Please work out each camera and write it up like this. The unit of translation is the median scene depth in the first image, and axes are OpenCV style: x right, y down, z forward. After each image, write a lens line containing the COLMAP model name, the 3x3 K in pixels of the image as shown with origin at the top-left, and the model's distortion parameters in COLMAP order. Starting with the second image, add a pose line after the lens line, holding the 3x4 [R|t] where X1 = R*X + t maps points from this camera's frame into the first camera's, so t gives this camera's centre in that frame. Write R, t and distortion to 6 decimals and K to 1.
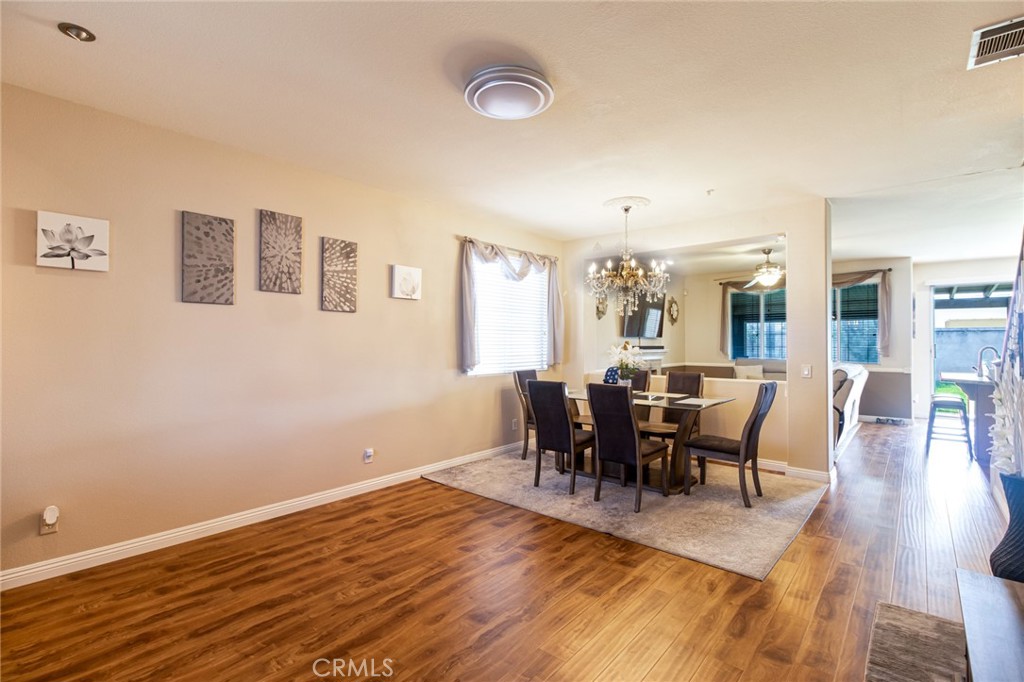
lens RADIAL K [[469.5, 0, 515.3], [0, 469.5, 337.2], [0, 0, 1]] dist [0.021302, -0.015037]
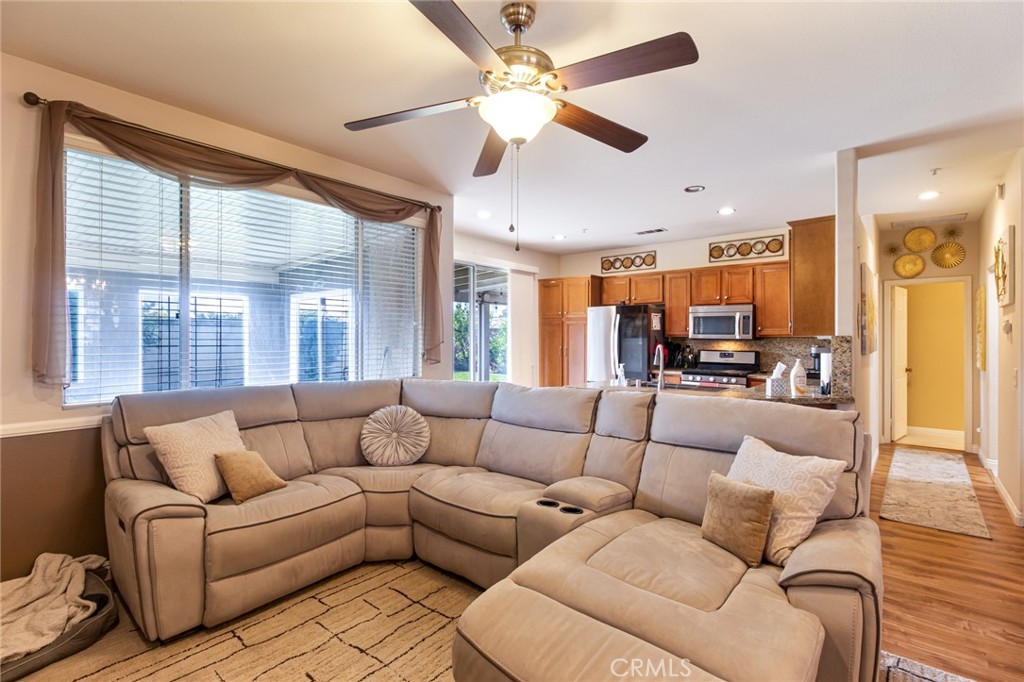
lens RADIAL K [[469.5, 0, 515.3], [0, 469.5, 337.2], [0, 0, 1]] dist [0.021302, -0.015037]
pose [[-0.007452, -0.002695, 0.999969, 0.537829], [-0.011476, 0.999931, 0.002609, 0.019609], [-0.999906, -0.011456, -0.007483, 2.131618]]
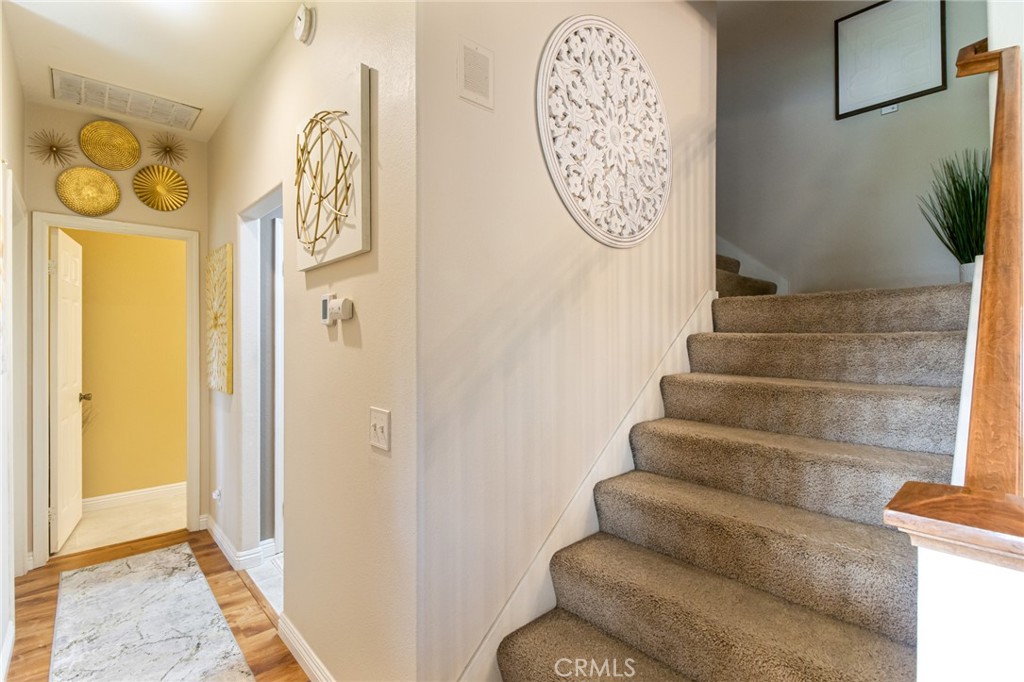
lens RADIAL K [[469.5, 0, 515.3], [0, 469.5, 337.2], [0, 0, 1]] dist [0.021302, -0.015037]
pose [[-0.993423, -0.003095, 0.114462, 1.424920], [-0.004408, 0.999927, -0.011216, 0.018107], [-0.114419, -0.011647, -0.993364, 1.413861]]
